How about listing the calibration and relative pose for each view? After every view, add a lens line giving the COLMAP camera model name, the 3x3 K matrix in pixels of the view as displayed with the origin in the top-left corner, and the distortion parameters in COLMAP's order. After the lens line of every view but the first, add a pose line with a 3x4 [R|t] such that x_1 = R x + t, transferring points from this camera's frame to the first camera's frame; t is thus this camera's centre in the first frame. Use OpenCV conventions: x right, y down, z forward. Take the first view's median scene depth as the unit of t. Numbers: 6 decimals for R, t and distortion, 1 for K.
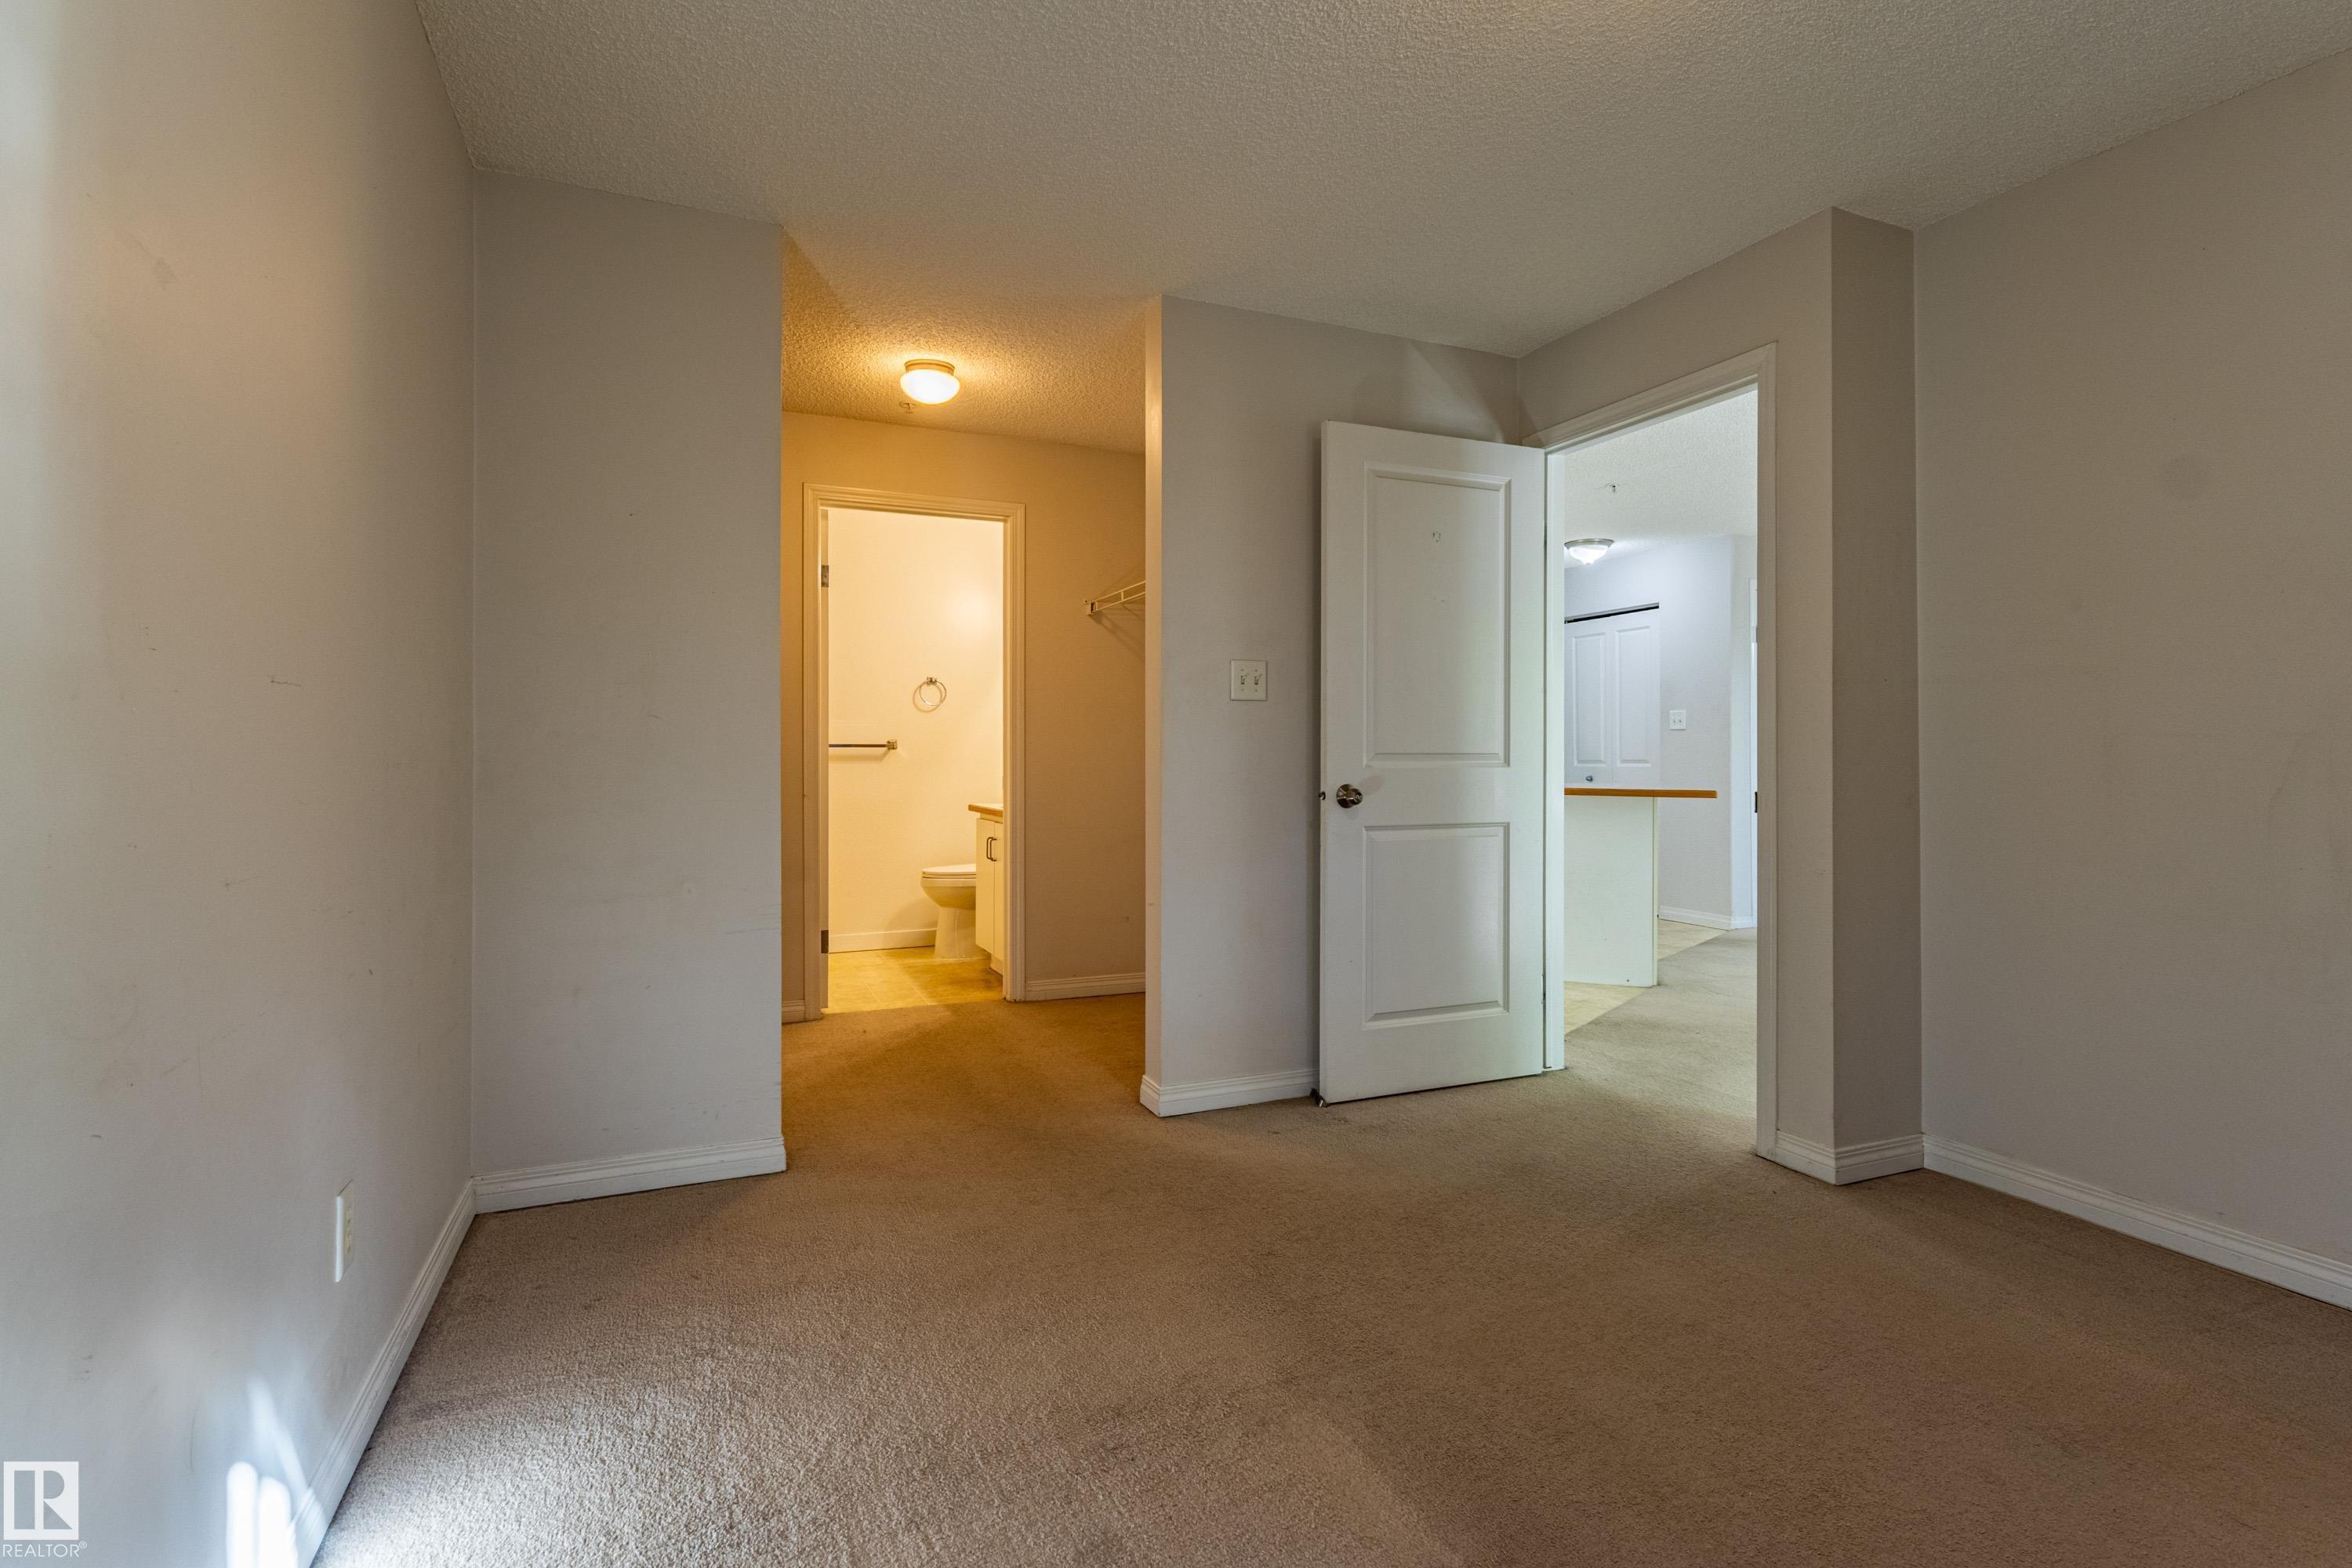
lens RADIAL K [[1096.2, 0, 1180.2], [0, 1096.2, 763.2], [0, 0, 1]] dist [0.001811, 0.001355]
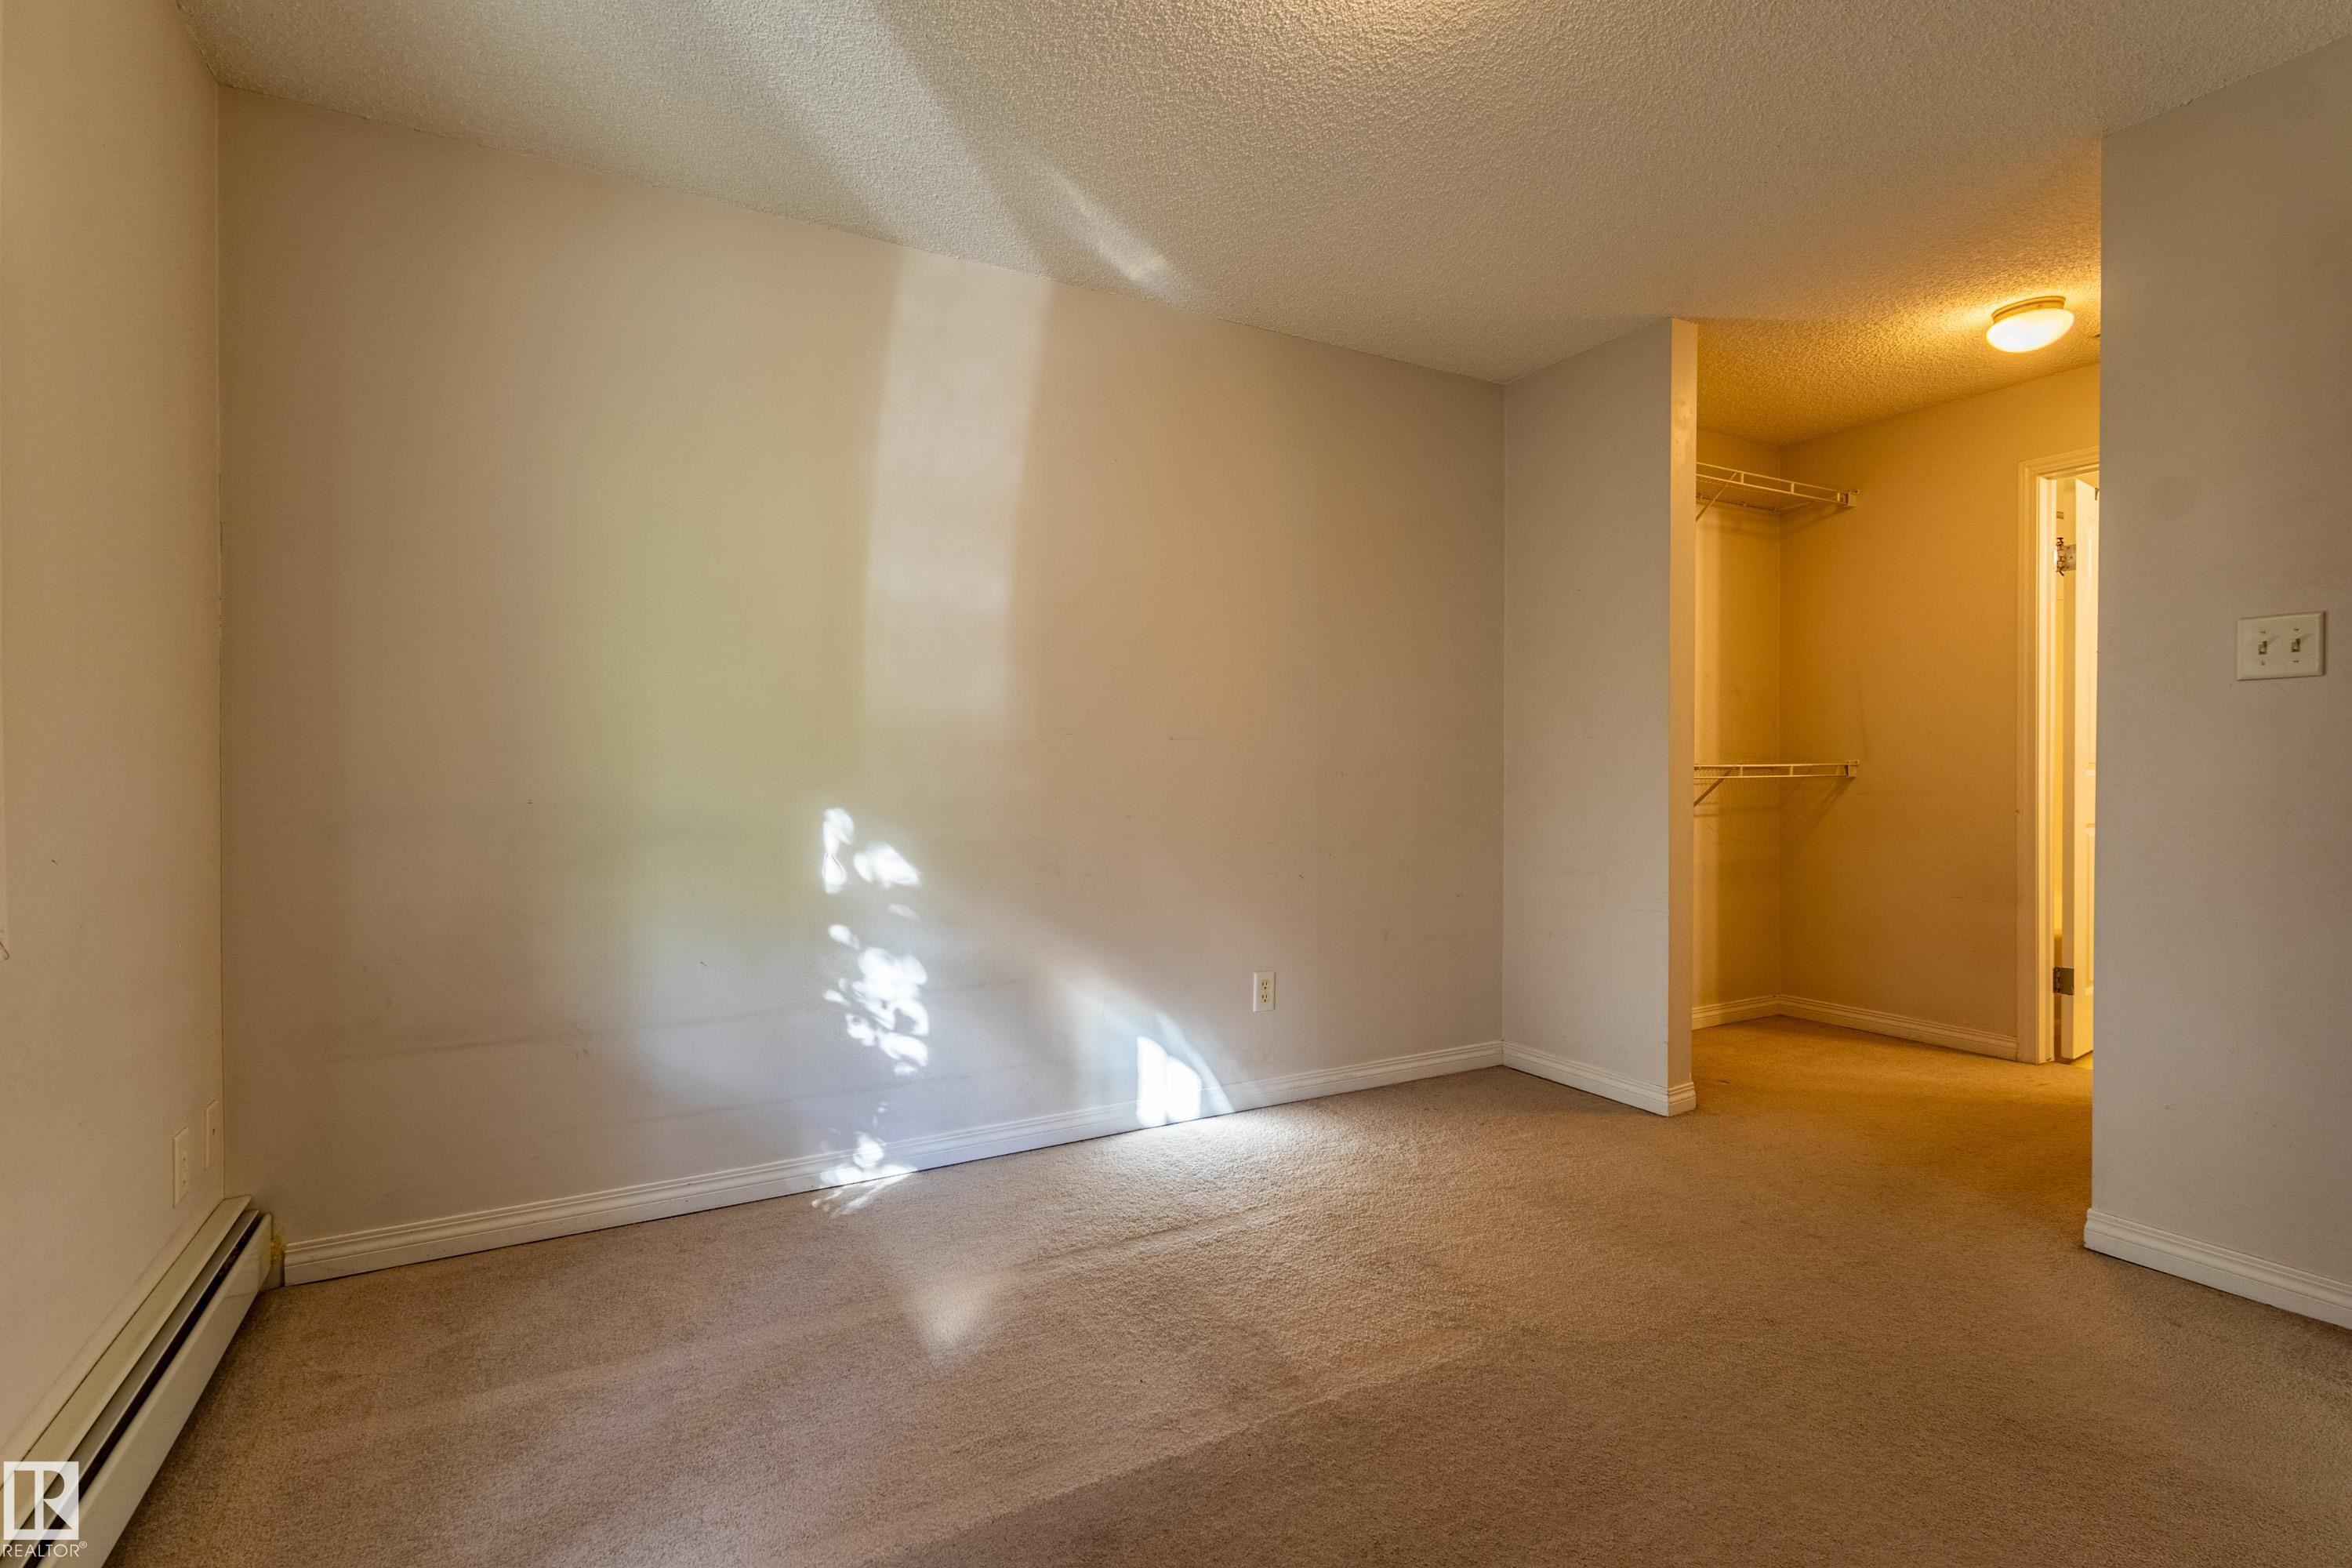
lens RADIAL K [[1069.5, 0, 1169.8], [0, 1069.5, 813.6], [0, 0, 1]] dist [0.000760, 0.000220]
pose [[0.091557, 0.034297, -0.995209, 0.739592], [0.000915, 0.999403, 0.034526, -0.000103], [0.995799, -0.004071, 0.091471, 0.354790]]
